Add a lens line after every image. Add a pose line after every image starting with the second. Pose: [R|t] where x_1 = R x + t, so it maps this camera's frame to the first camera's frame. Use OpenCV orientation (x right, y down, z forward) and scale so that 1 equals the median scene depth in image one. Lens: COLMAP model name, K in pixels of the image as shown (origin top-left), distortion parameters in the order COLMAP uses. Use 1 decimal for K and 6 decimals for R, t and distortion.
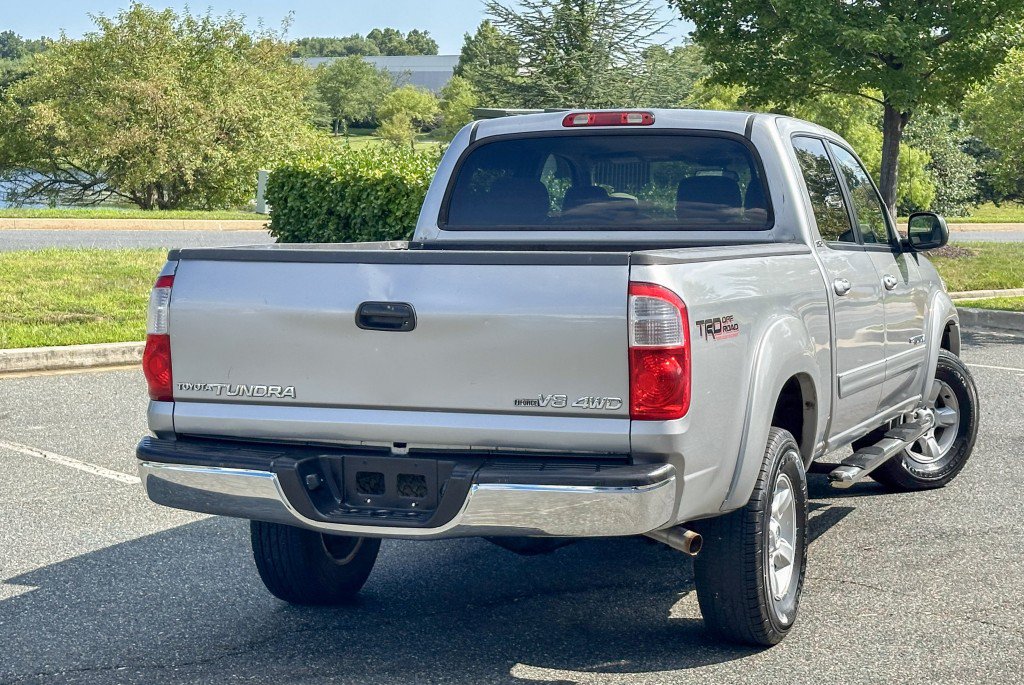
lens RADIAL K [[1897.2, 0, 512.0], [0, 1897.2, 301.2], [0, 0, 1]] dist [0.143333, 0.047399]
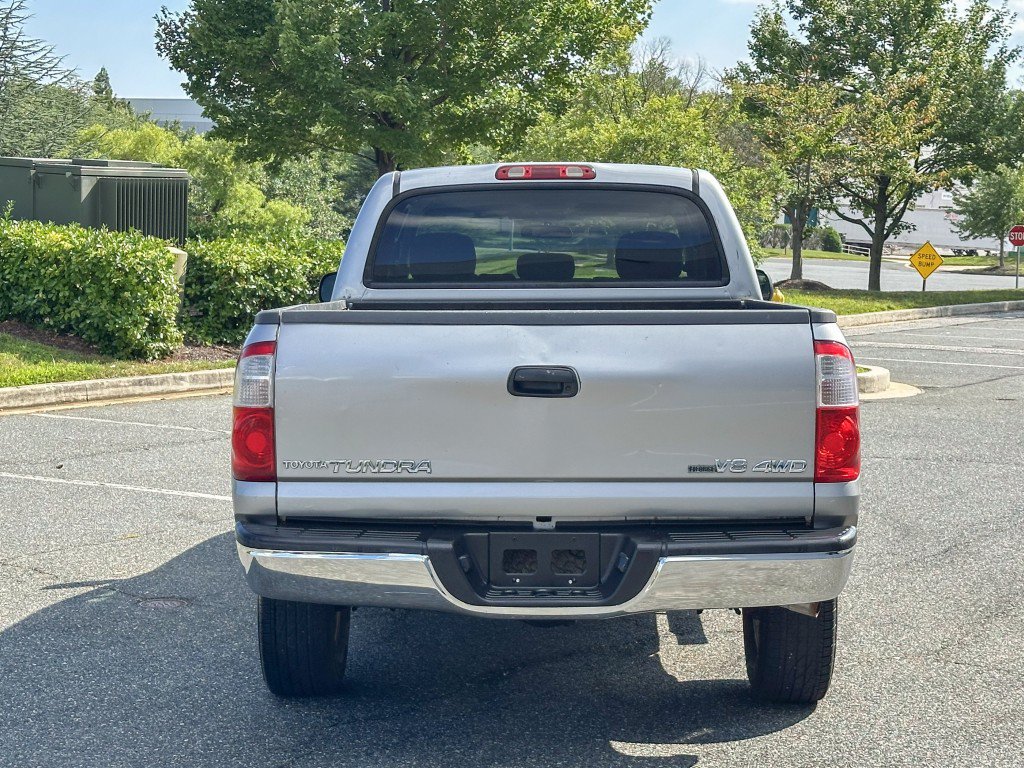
lens RADIAL K [[1914.3, 0, 471.6], [0, 1914.3, 384.0], [0, 0, 1]] dist [0.050545, 0.168461]
pose [[0.945855, -0.021178, 0.323899, -0.358287], [0.016918, 0.999729, 0.015962, -0.005687], [-0.324149, -0.009618, 0.945957, 0.109783]]
